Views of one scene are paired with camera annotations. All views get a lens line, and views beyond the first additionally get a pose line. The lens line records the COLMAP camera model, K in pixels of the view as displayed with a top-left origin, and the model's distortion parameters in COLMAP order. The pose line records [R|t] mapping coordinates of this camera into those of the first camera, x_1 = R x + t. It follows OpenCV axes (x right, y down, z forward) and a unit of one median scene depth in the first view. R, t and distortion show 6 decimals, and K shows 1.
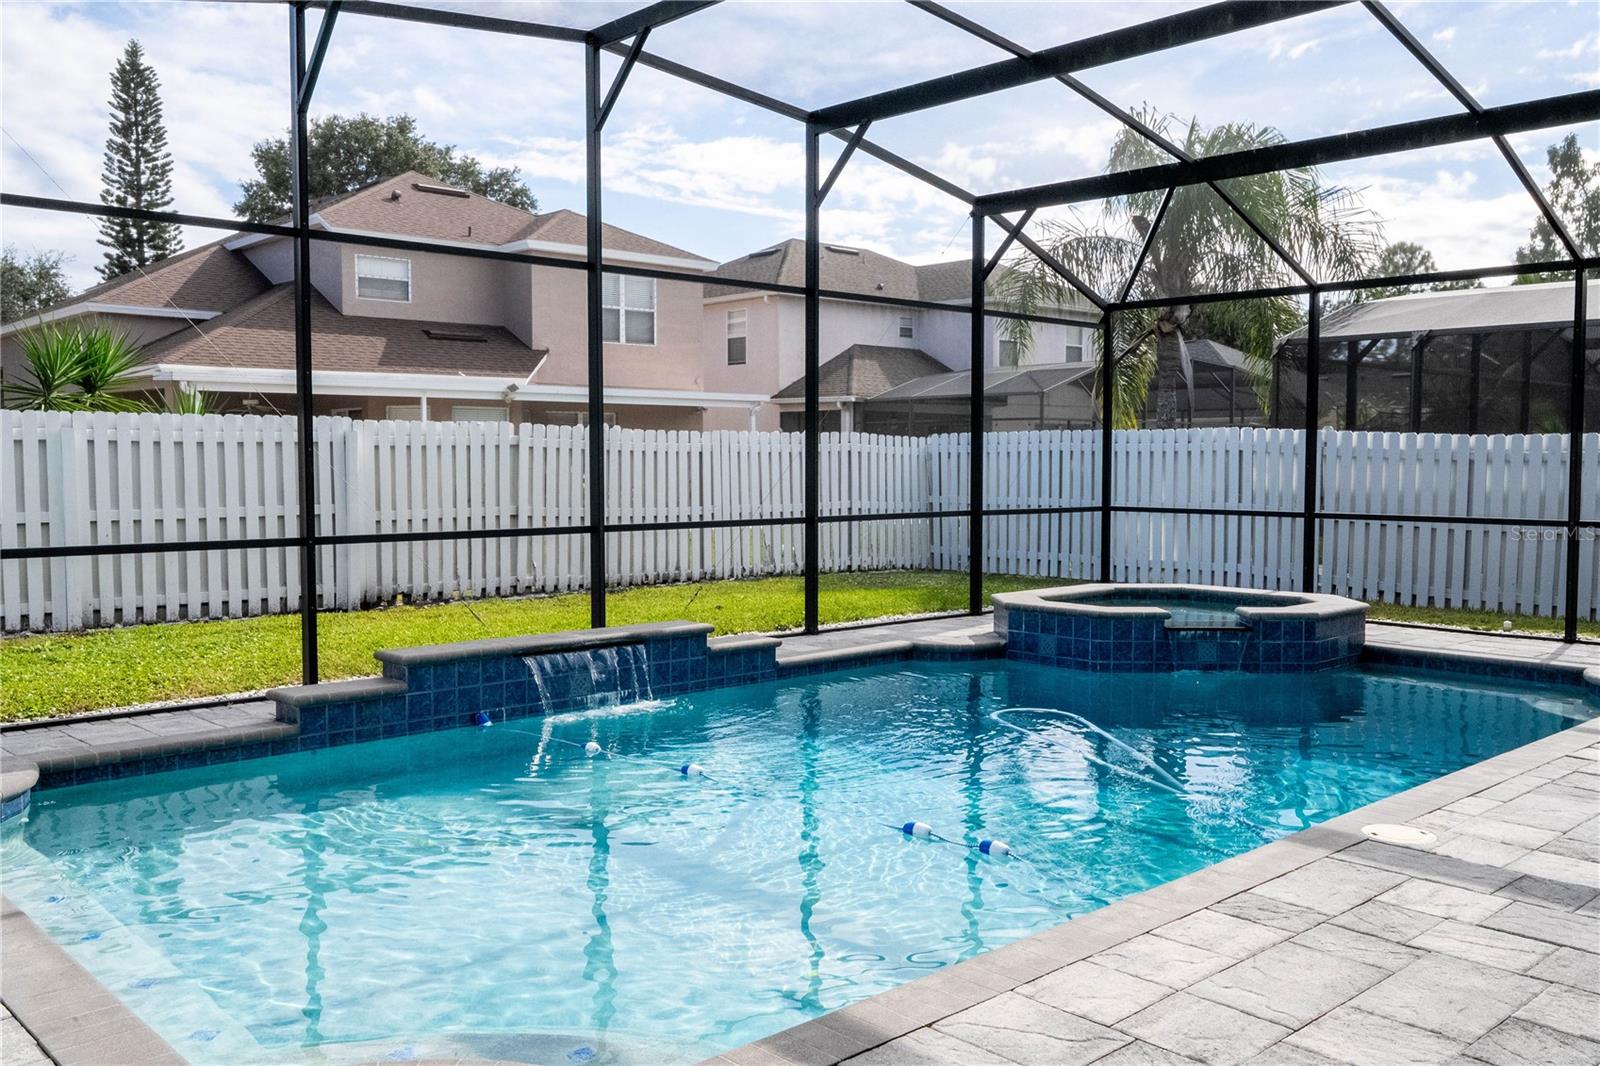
lens RADIAL K [[1367.2, 0, 809.2], [0, 1367.2, 528.6], [0, 0, 1]] dist [0.012832, -0.008849]
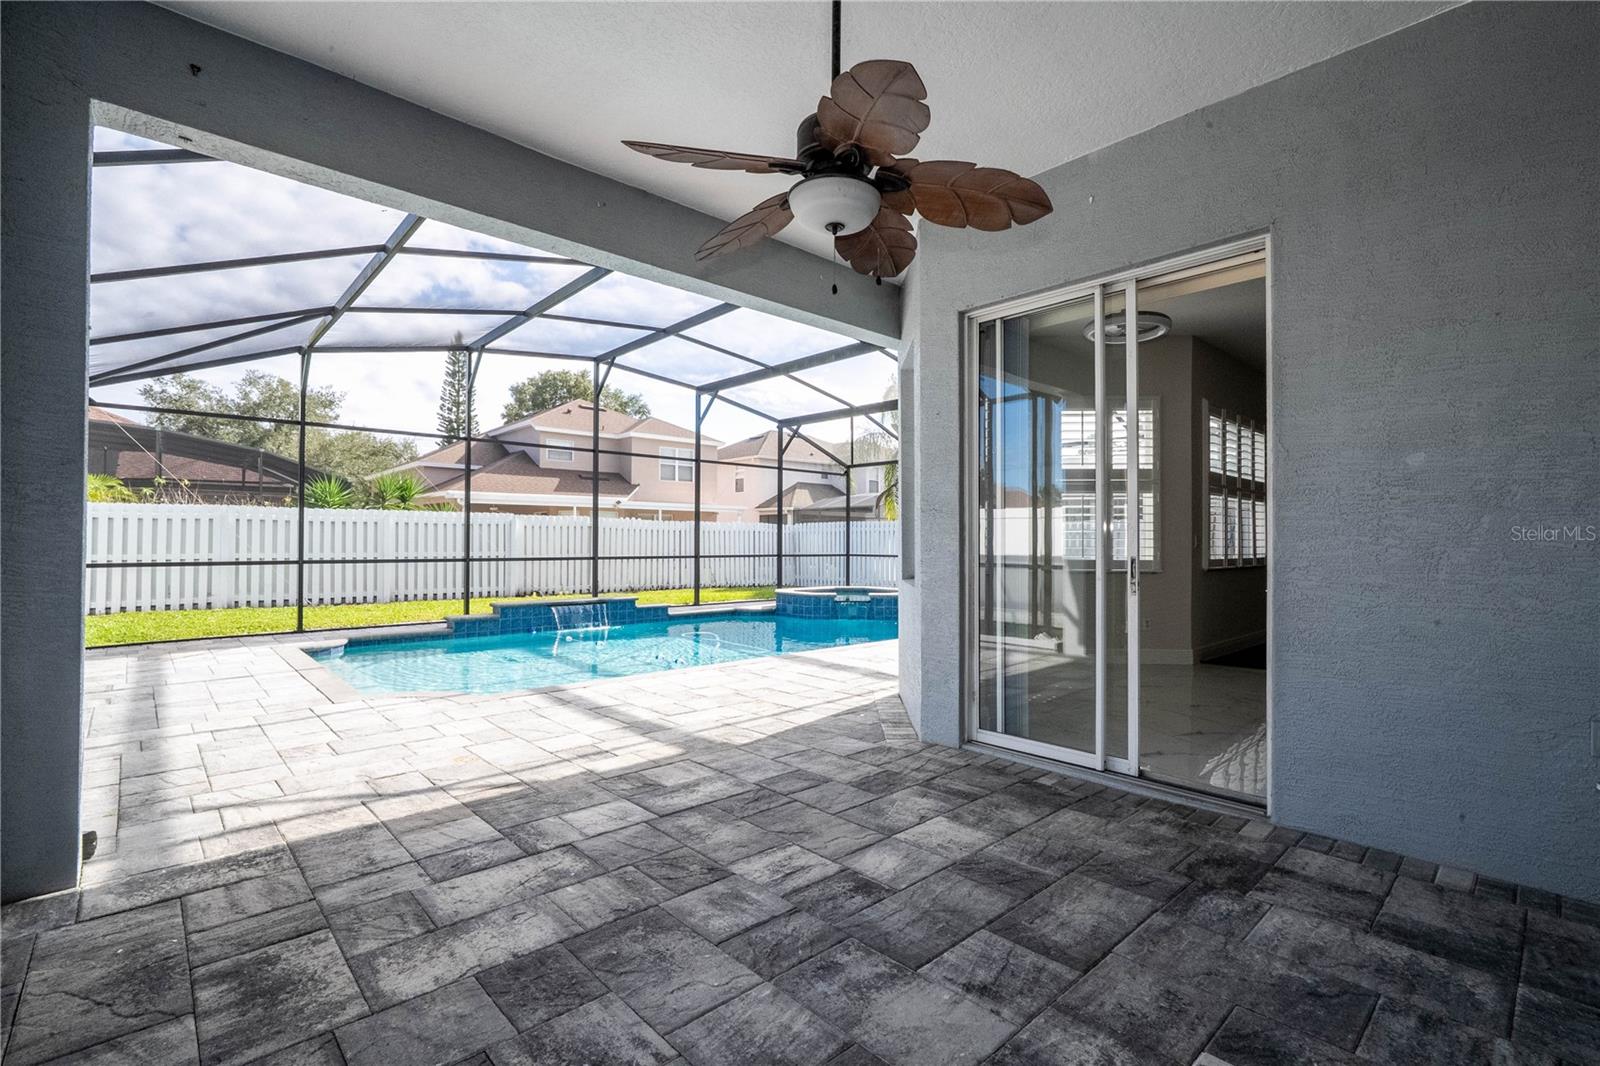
lens RADIAL K [[721.9, 0, 805.0], [0, 721.9, 529.8], [0, 0, 1]] dist [-0.019664, 0.014771]
pose [[0.999959, 0.004259, -0.008037, 0.148685], [-0.004790, 0.997727, -0.067221, 0.022804], [0.007732, 0.067256, 0.997706, -0.178319]]
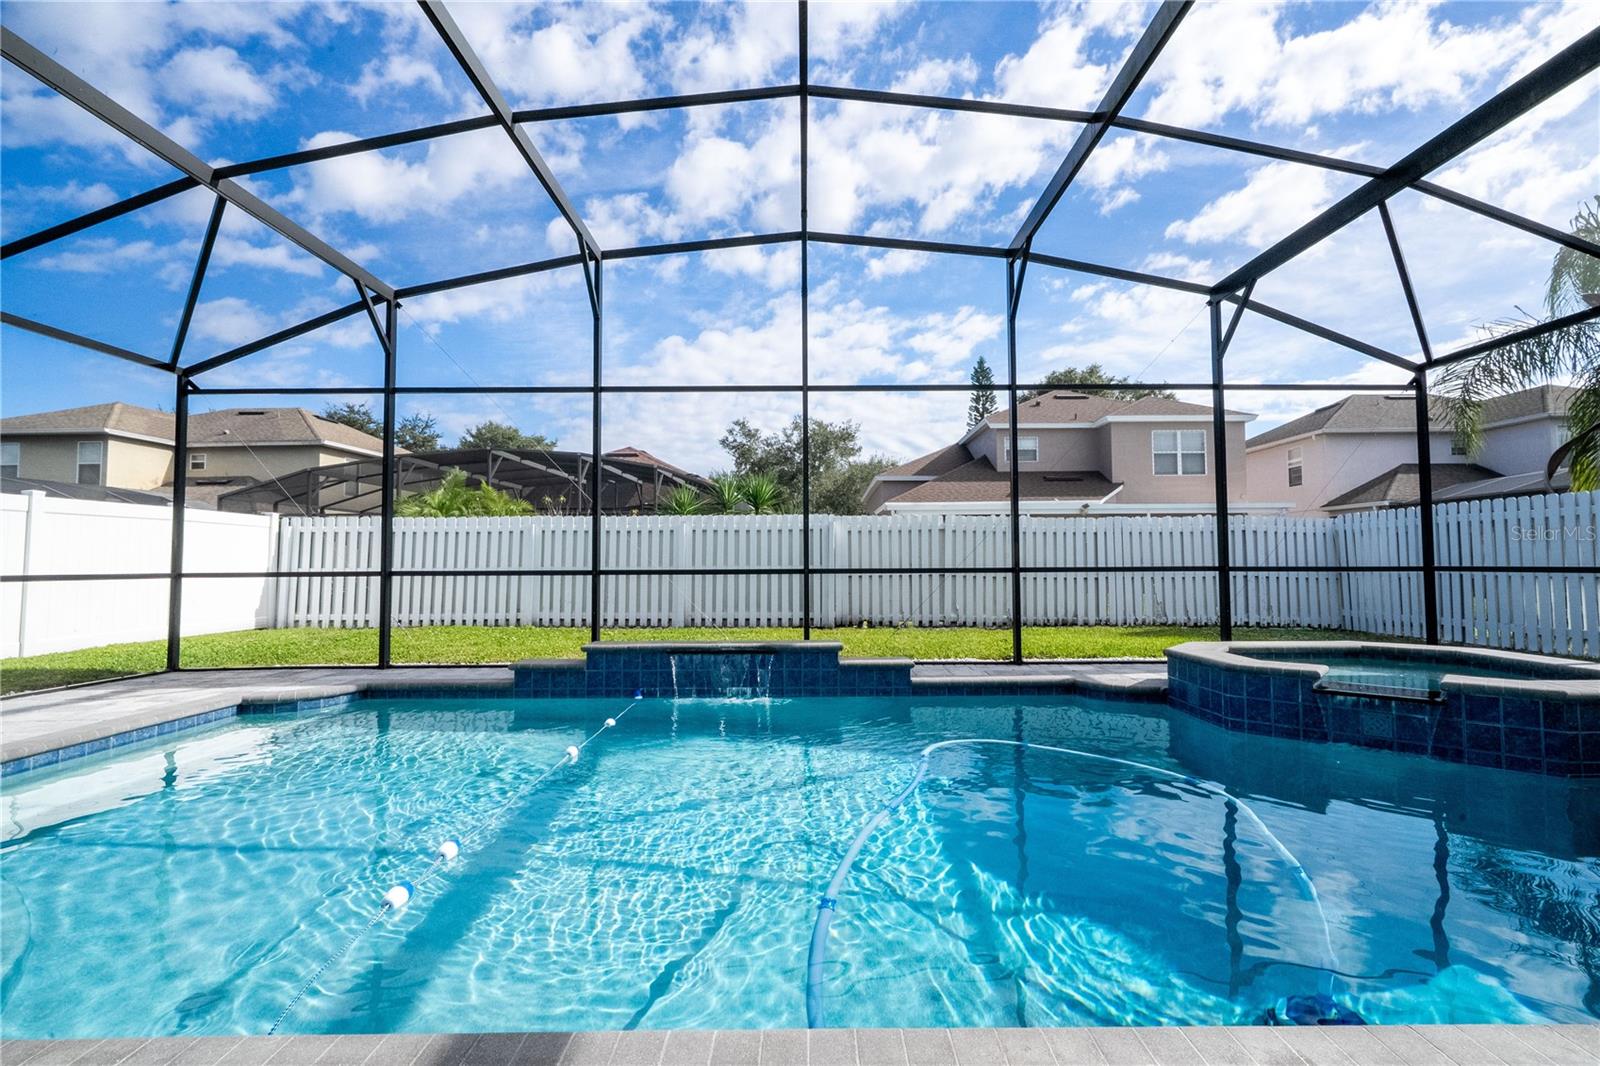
lens RADIAL K [[721.9, 0, 805.0], [0, 721.9, 529.8], [0, 0, 1]] dist [-0.019664, 0.014771]
pose [[0.730782, -0.036201, -0.681651, 0.230482], [-0.029588, 0.995974, -0.084614, 0.013777], [0.681970, 0.082003, 0.726769, 0.302767]]
